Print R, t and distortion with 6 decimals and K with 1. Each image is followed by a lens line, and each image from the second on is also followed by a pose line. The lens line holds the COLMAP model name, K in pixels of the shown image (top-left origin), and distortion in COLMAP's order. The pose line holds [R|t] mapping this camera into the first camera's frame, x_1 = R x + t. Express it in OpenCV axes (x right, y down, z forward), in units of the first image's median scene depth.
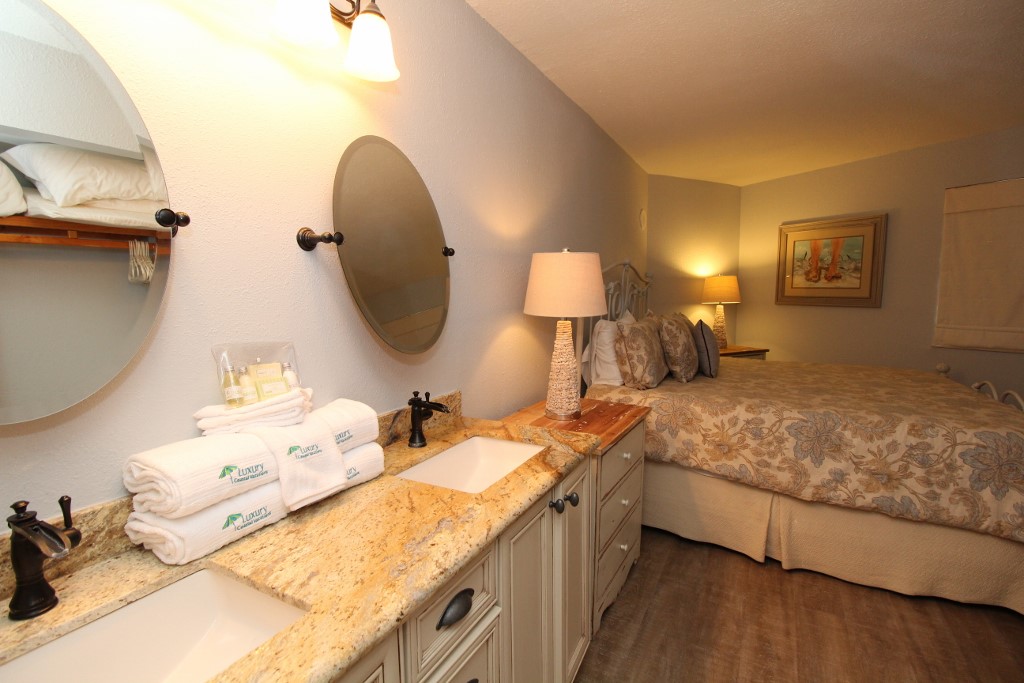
lens RADIAL K [[475.1, 0, 516.9], [0, 475.1, 343.4], [0, 0, 1]] dist [-0.005267, -0.008550]
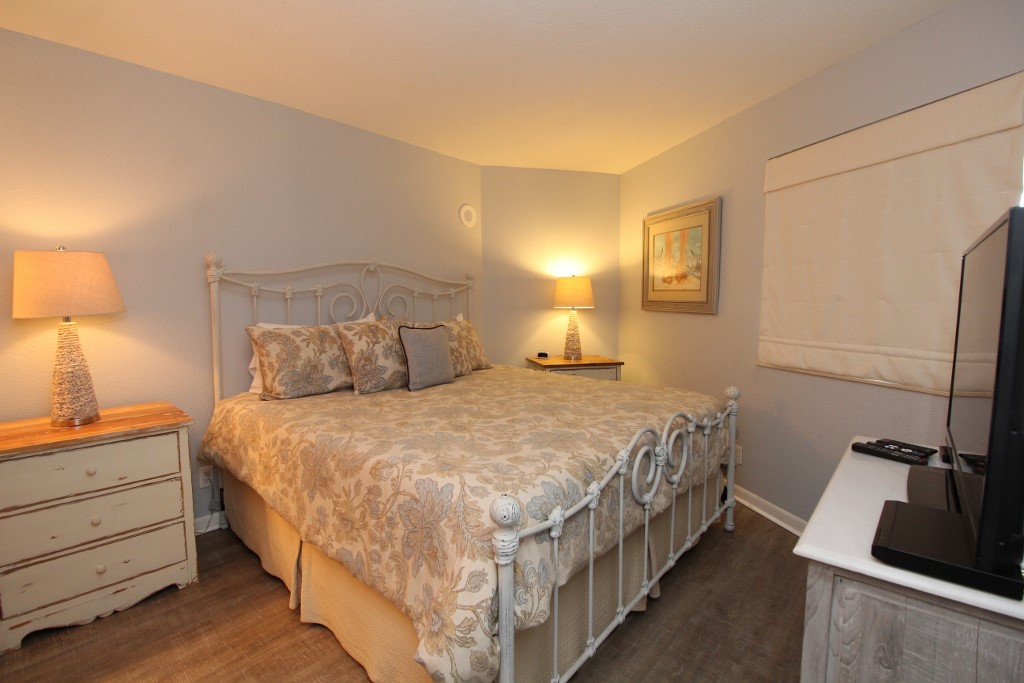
lens RADIAL K [[475.1, 0, 510.1], [0, 475.1, 344.9], [0, 0, 1]] dist [-0.005267, -0.008550]
pose [[0.976162, 0.026055, -0.215476, 0.543601], [-0.027728, 0.999604, -0.004743, -0.009764], [0.215267, 0.010605, 0.976498, 0.126201]]
